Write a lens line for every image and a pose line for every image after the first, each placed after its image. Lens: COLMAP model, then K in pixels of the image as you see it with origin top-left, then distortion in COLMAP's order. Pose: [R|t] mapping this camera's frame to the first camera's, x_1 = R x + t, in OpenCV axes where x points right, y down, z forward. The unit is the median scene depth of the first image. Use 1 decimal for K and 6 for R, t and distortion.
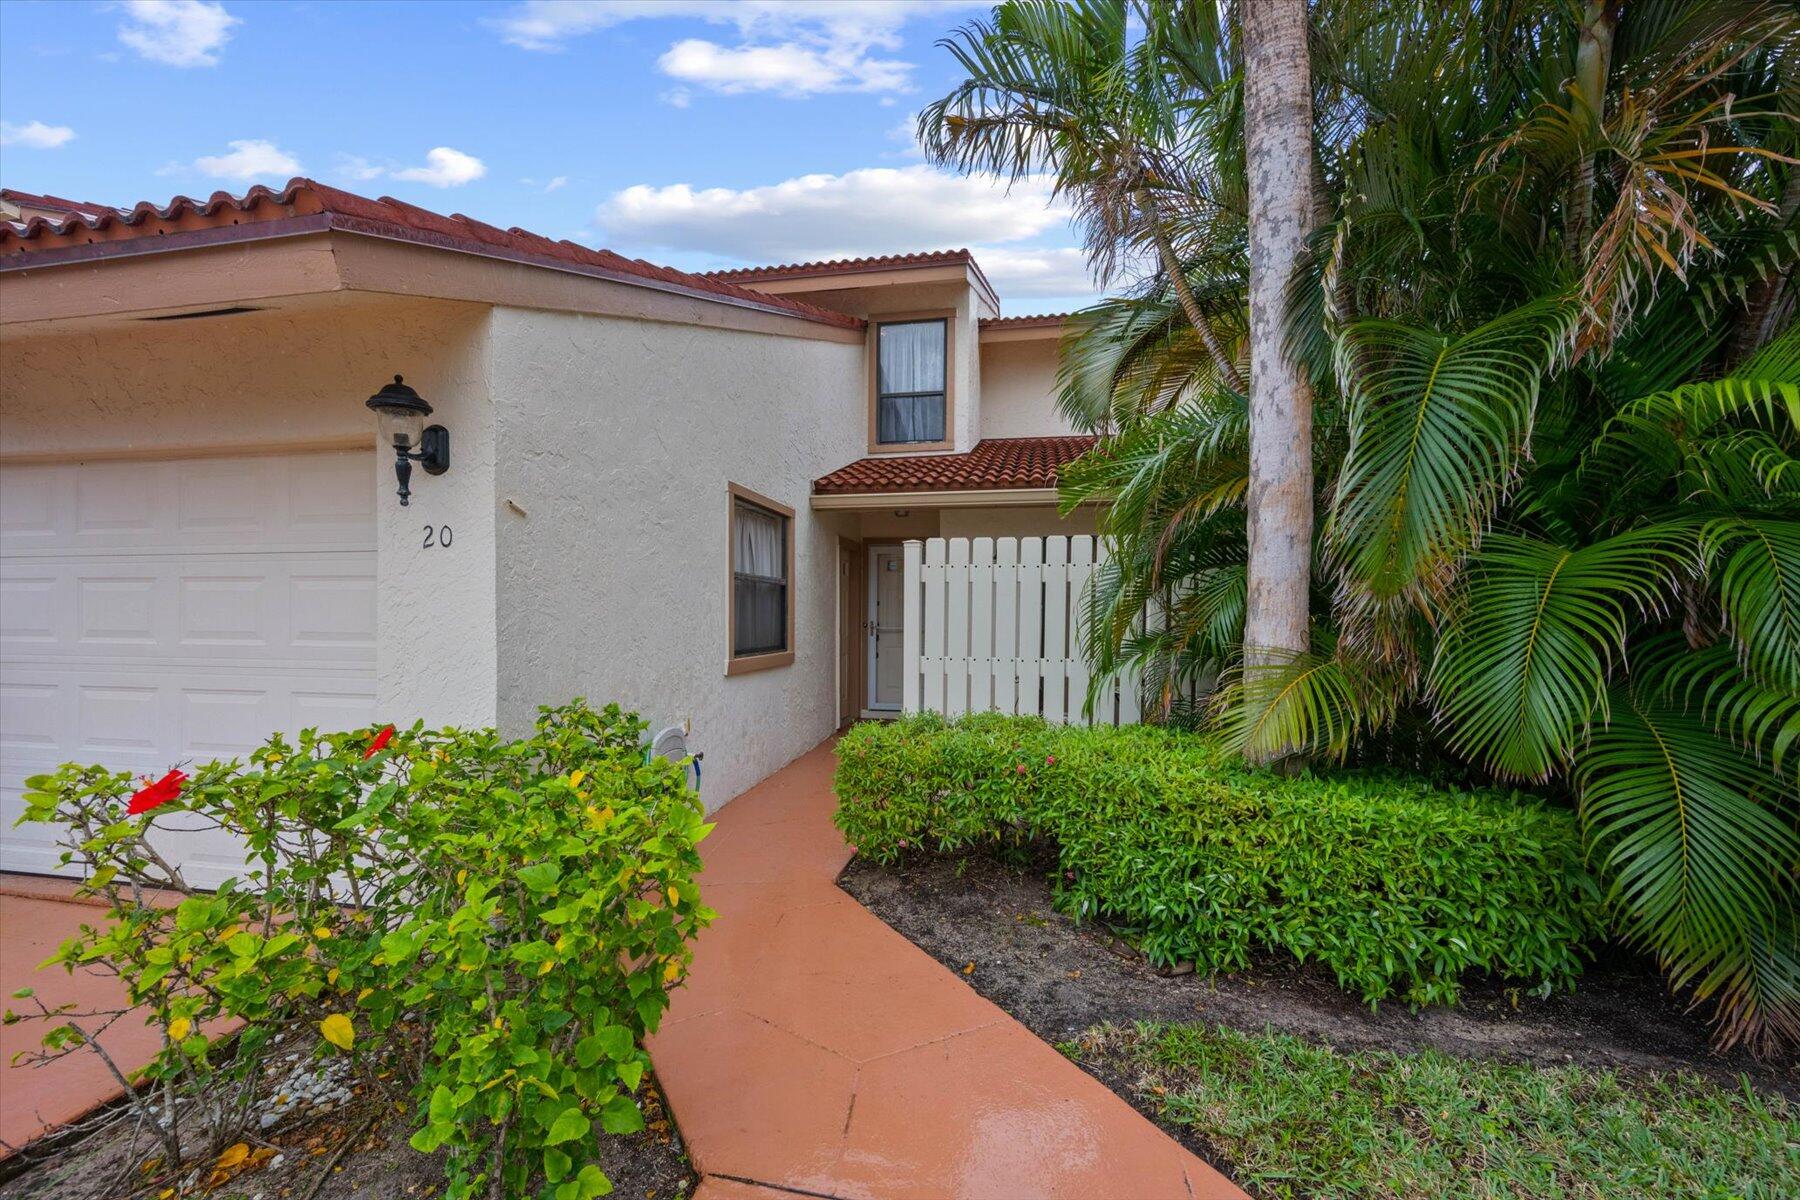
lens RADIAL K [[721.2, 0, 911.2], [0, 721.2, 614.3], [0, 0, 1]] dist [0.002499, -0.000439]
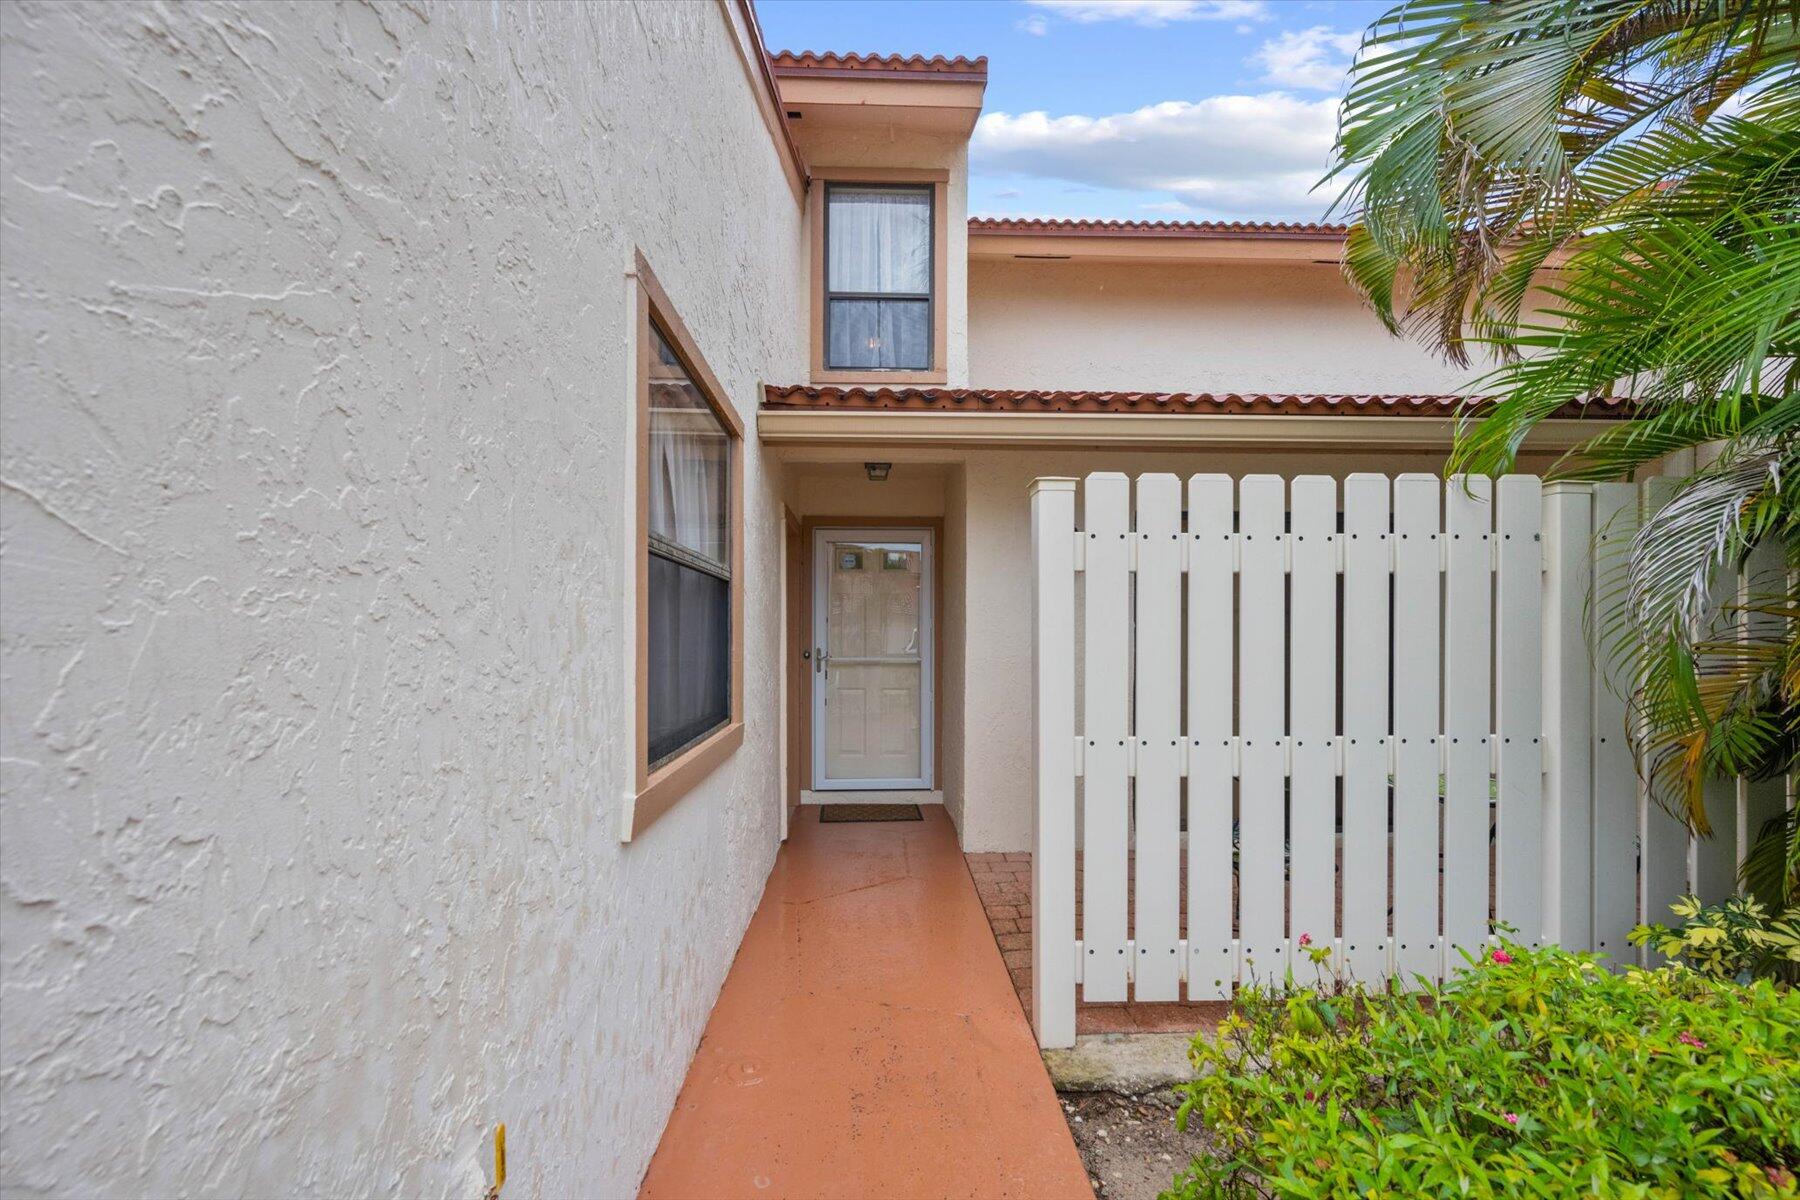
lens RADIAL K [[721.2, 0, 908.0], [0, 721.2, 615.1], [0, 0, 1]] dist [0.002499, -0.000439]
pose [[0.975081, 0.002358, 0.221838, -0.132630], [0.002788, 0.999734, -0.022878, -0.005173], [-0.221833, 0.022927, 0.974815, 0.422688]]
